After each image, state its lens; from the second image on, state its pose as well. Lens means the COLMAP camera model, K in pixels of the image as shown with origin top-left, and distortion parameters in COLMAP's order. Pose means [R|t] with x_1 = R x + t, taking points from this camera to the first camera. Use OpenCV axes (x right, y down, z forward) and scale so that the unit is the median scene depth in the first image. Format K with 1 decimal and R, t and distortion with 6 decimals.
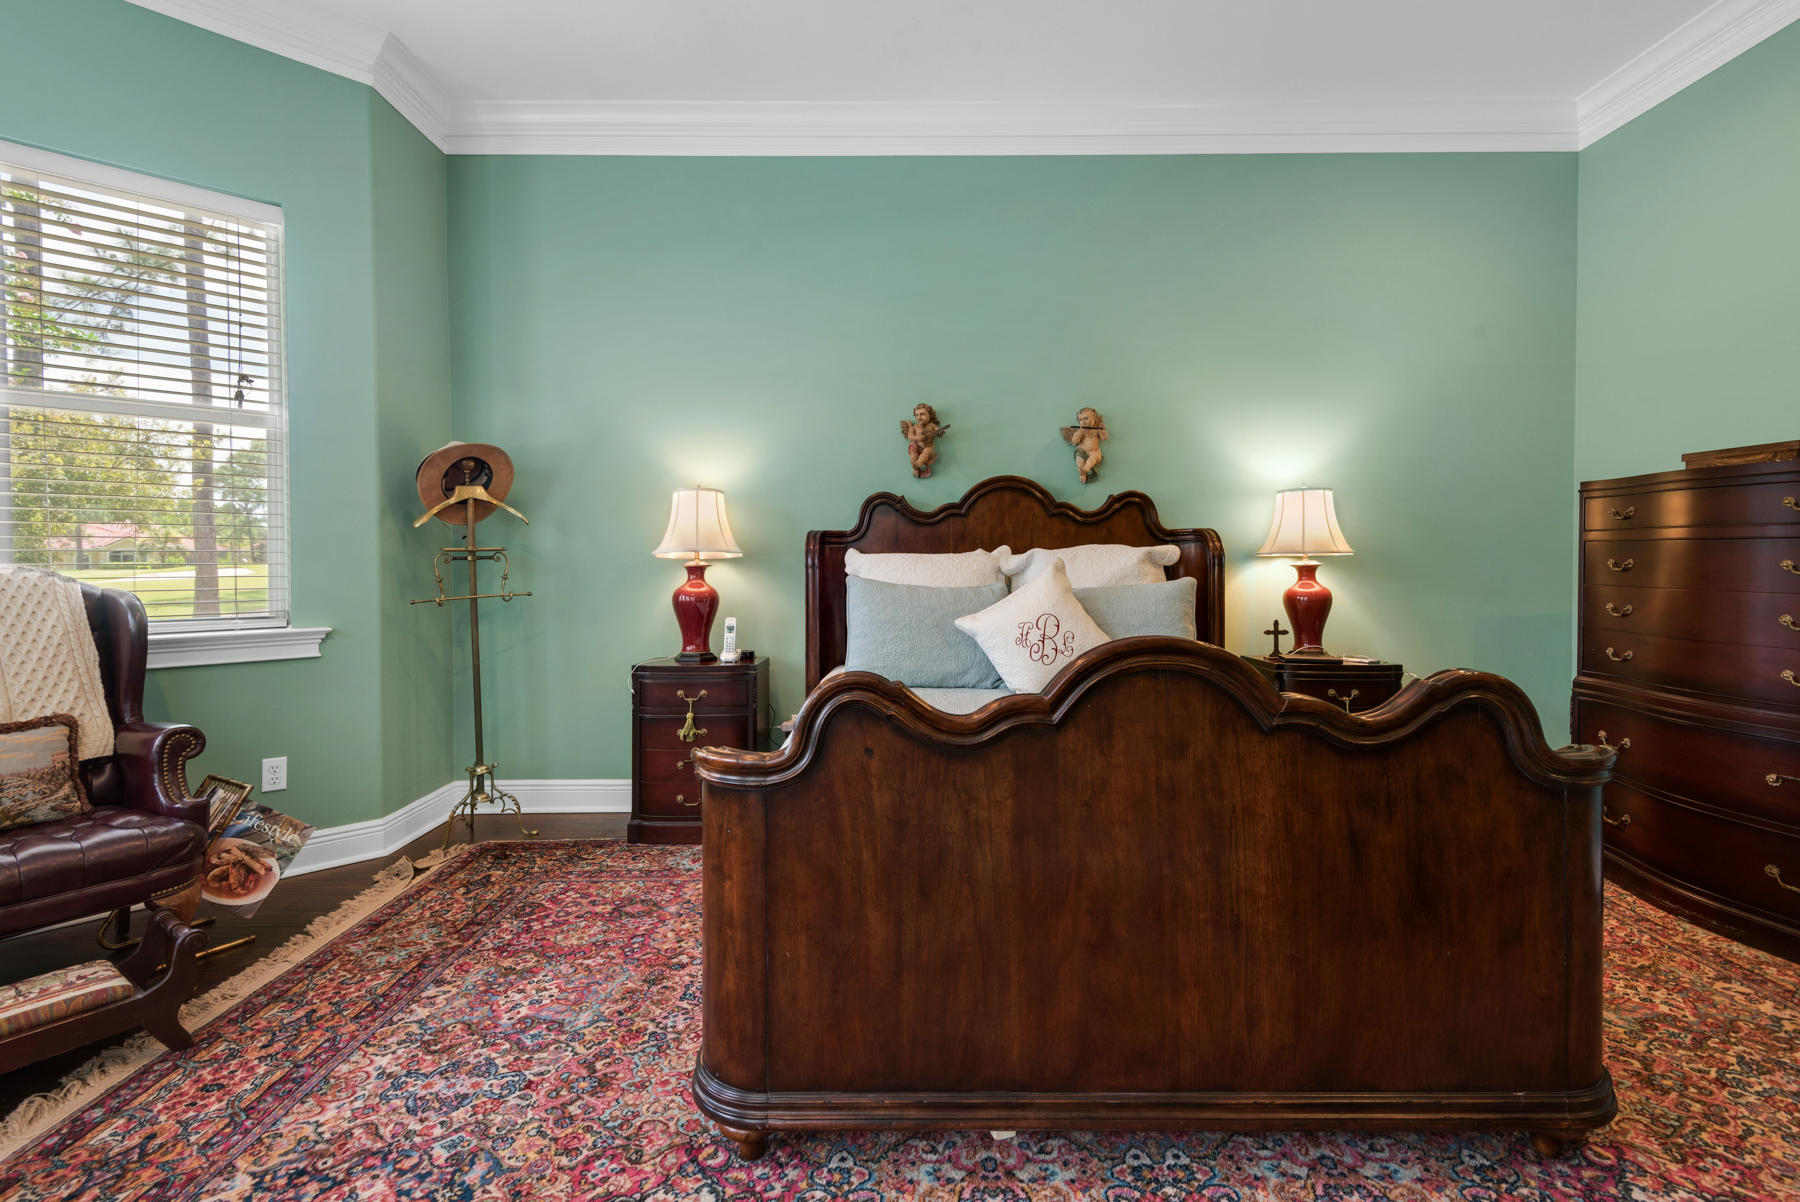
lens RADIAL K [[833.8, 0, 904.1], [0, 833.8, 575.2], [0, 0, 1]] dist [0.011234, -0.003954]
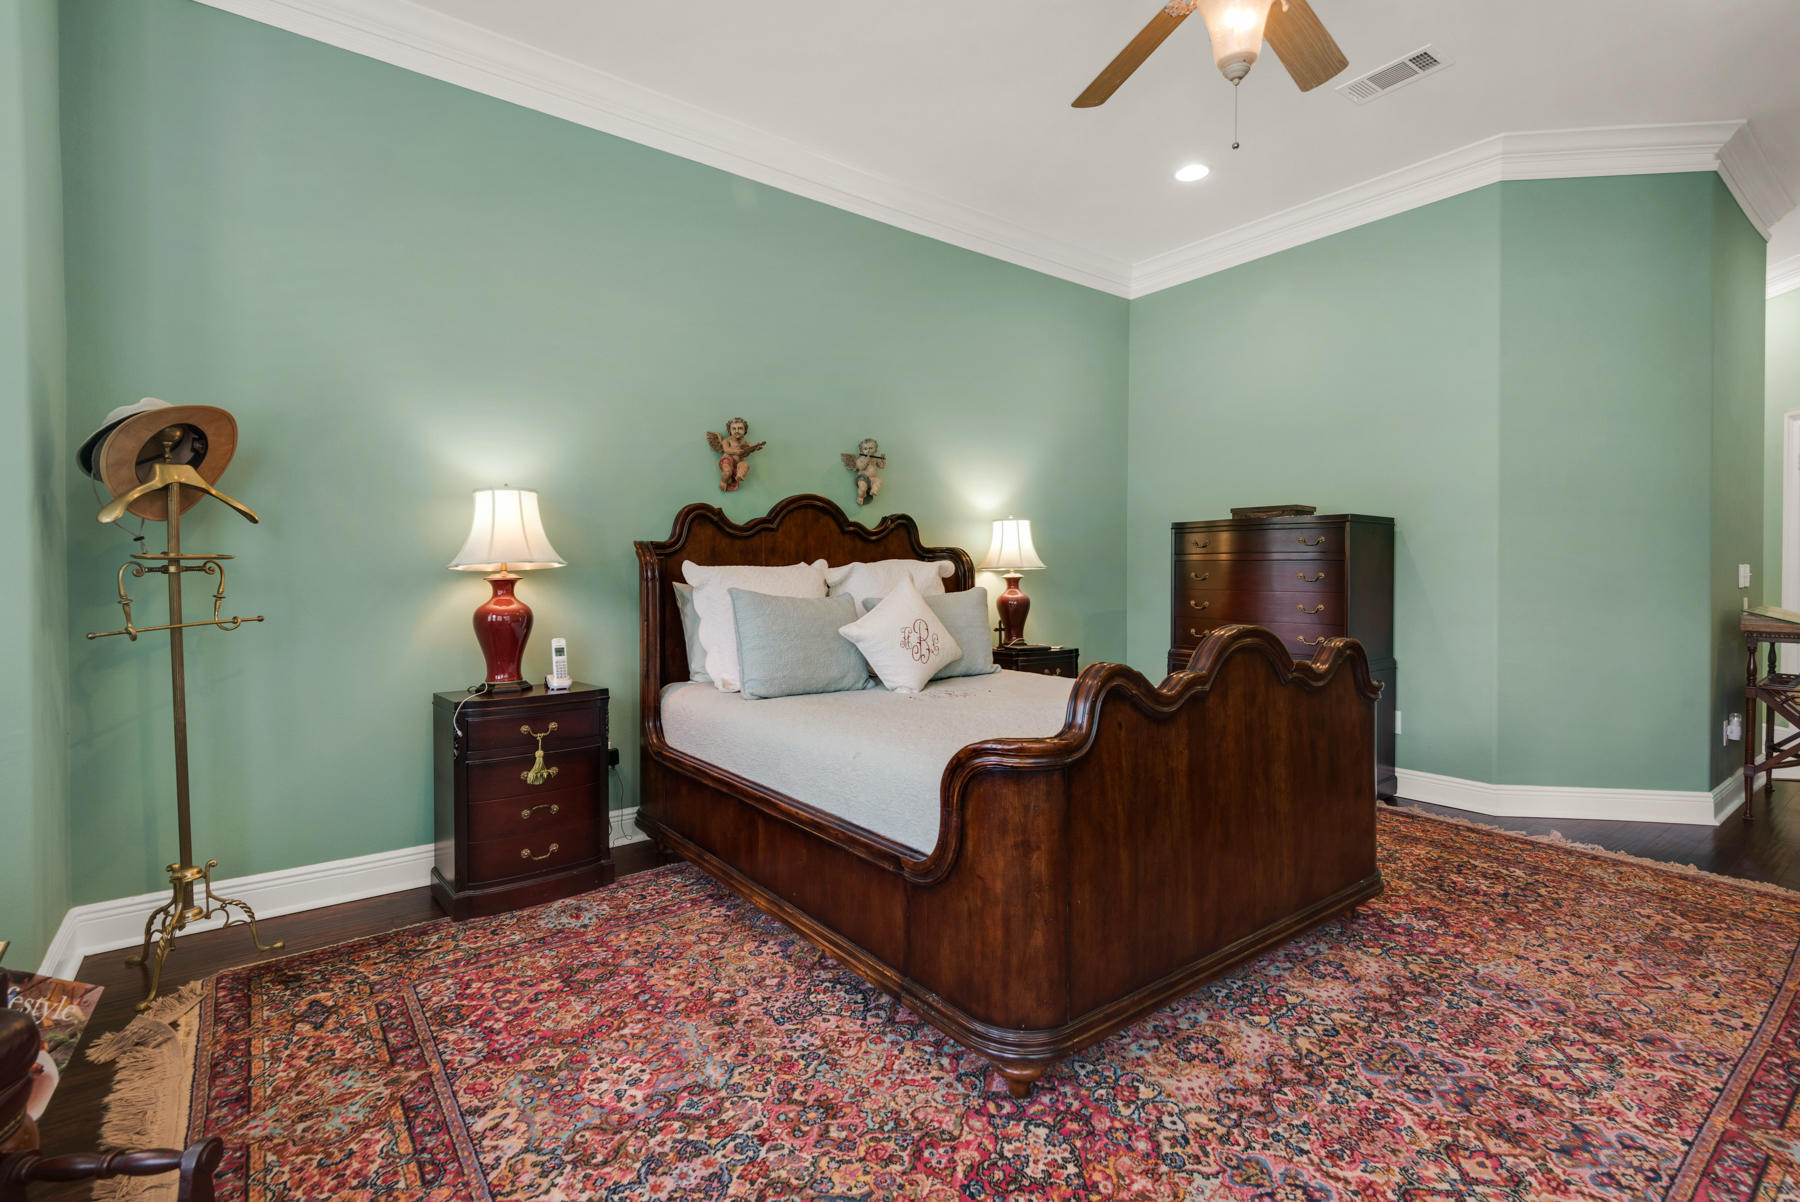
lens RADIAL K [[833.8, 0, 904.1], [0, 833.8, 575.2], [0, 0, 1]] dist [0.011234, -0.003954]
pose [[0.794978, -0.000081, 0.606638, -0.612757], [0.009156, 0.999888, -0.011865, -0.002153], [-0.606569, 0.014987, 0.794890, 0.109104]]
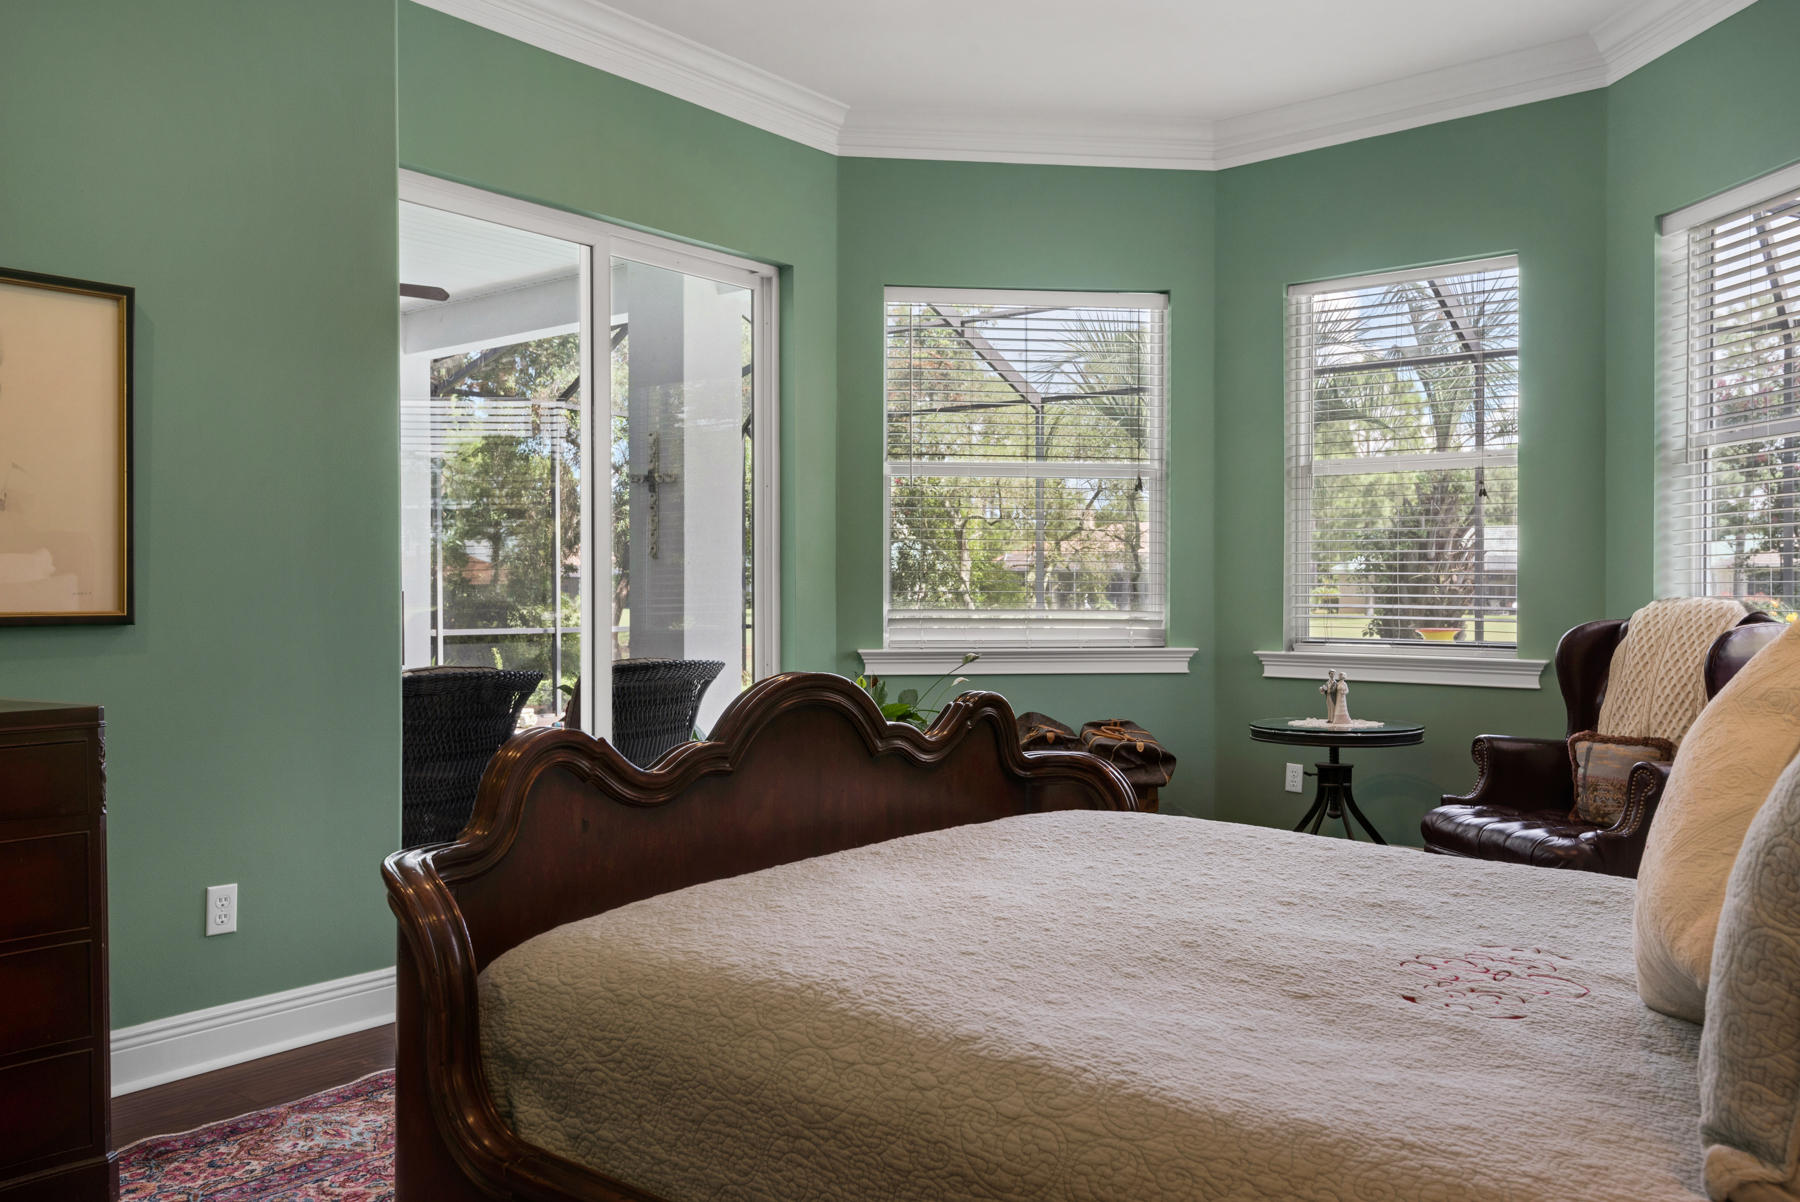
lens RADIAL K [[1392.7, 0, 900.0], [0, 1392.7, 601.0], [0, 0, 1]] dist [0.002476, 0.000921]
pose [[-0.626835, 0.008128, -0.779110, 0.884906], [-0.013852, 0.999671, 0.021573, -0.029929], [0.779029, 0.024315, -0.626516, 1.233871]]
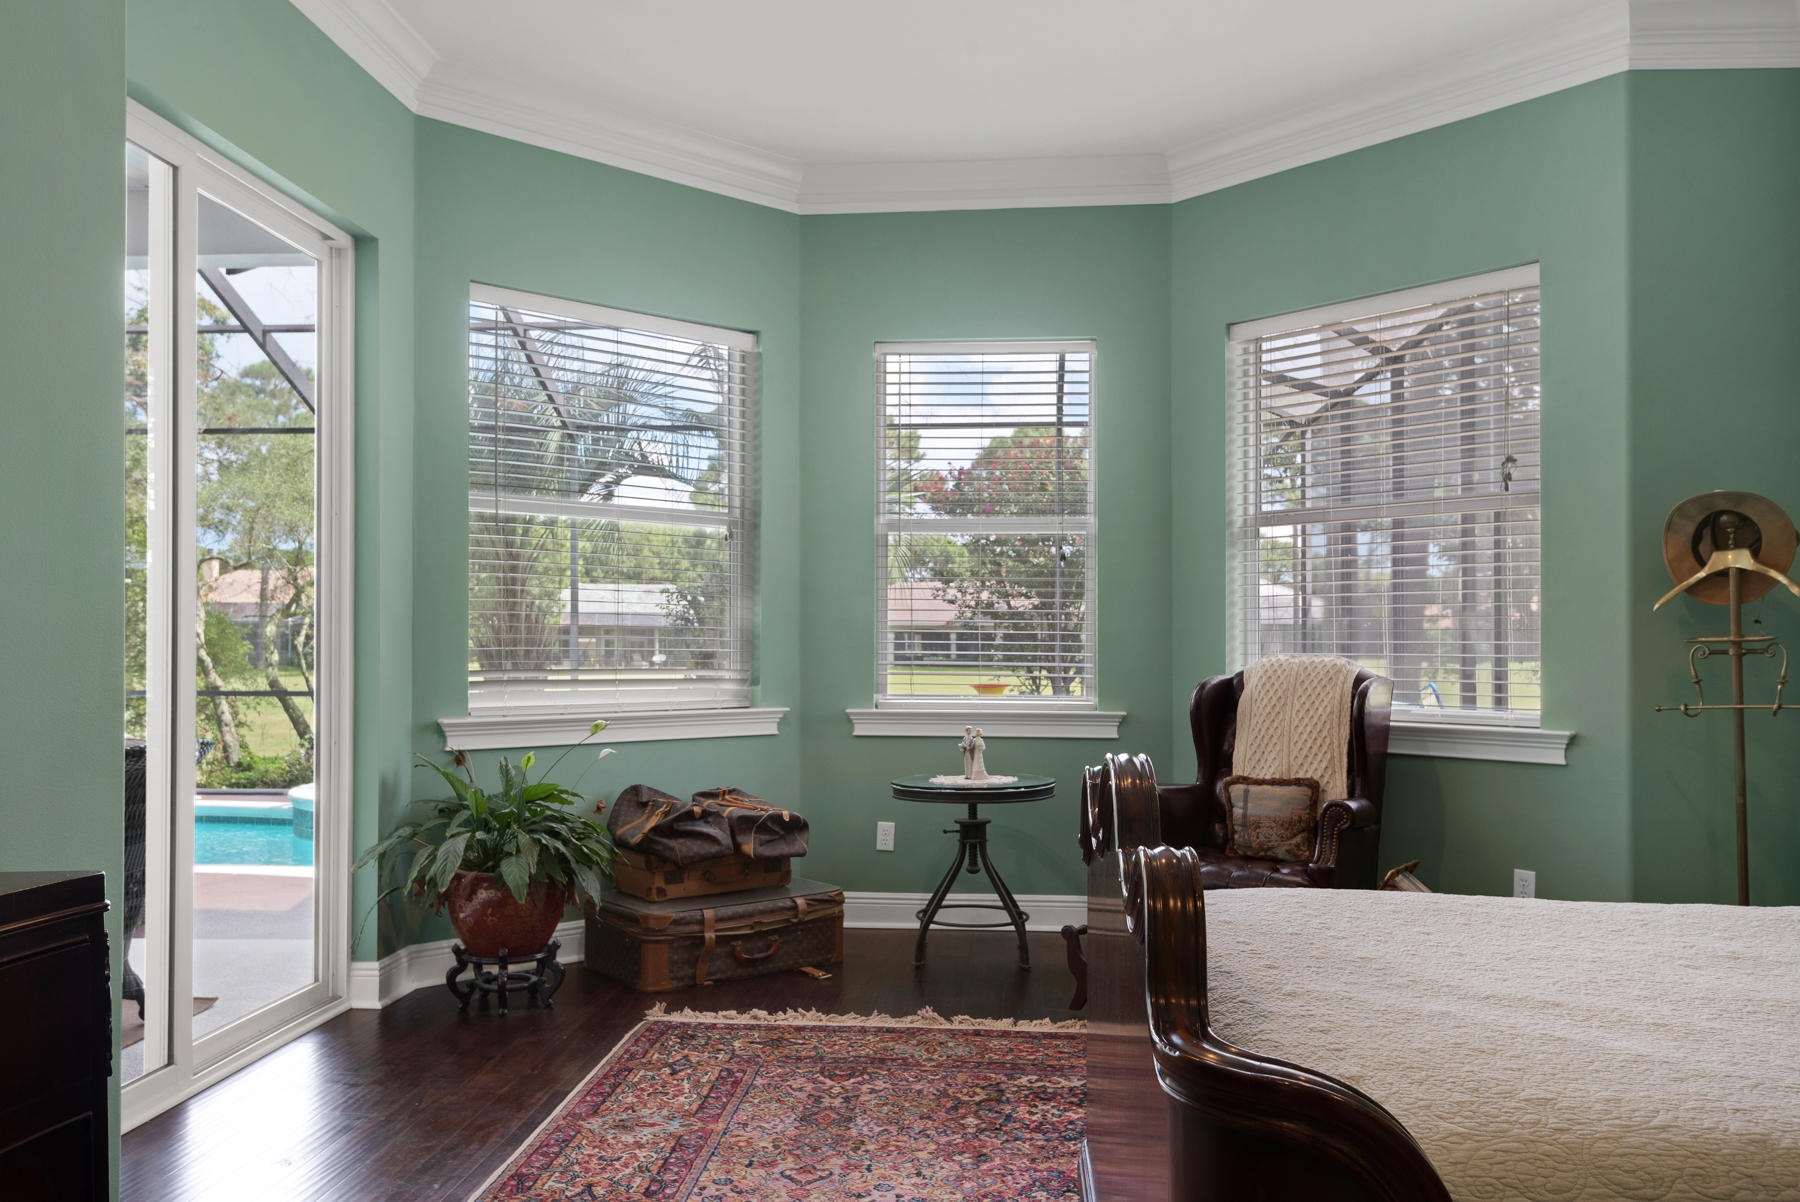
lens RADIAL K [[1380.8, 0, 901.9], [0, 1380.8, 628.5], [0, 0, 1]] dist [-0.000277, 0.000342]
pose [[-0.074767, -0.010015, -0.997151, 0.945993], [-0.021266, 0.999738, -0.008446, -0.020035], [0.996974, 0.020574, -0.074960, 0.509315]]
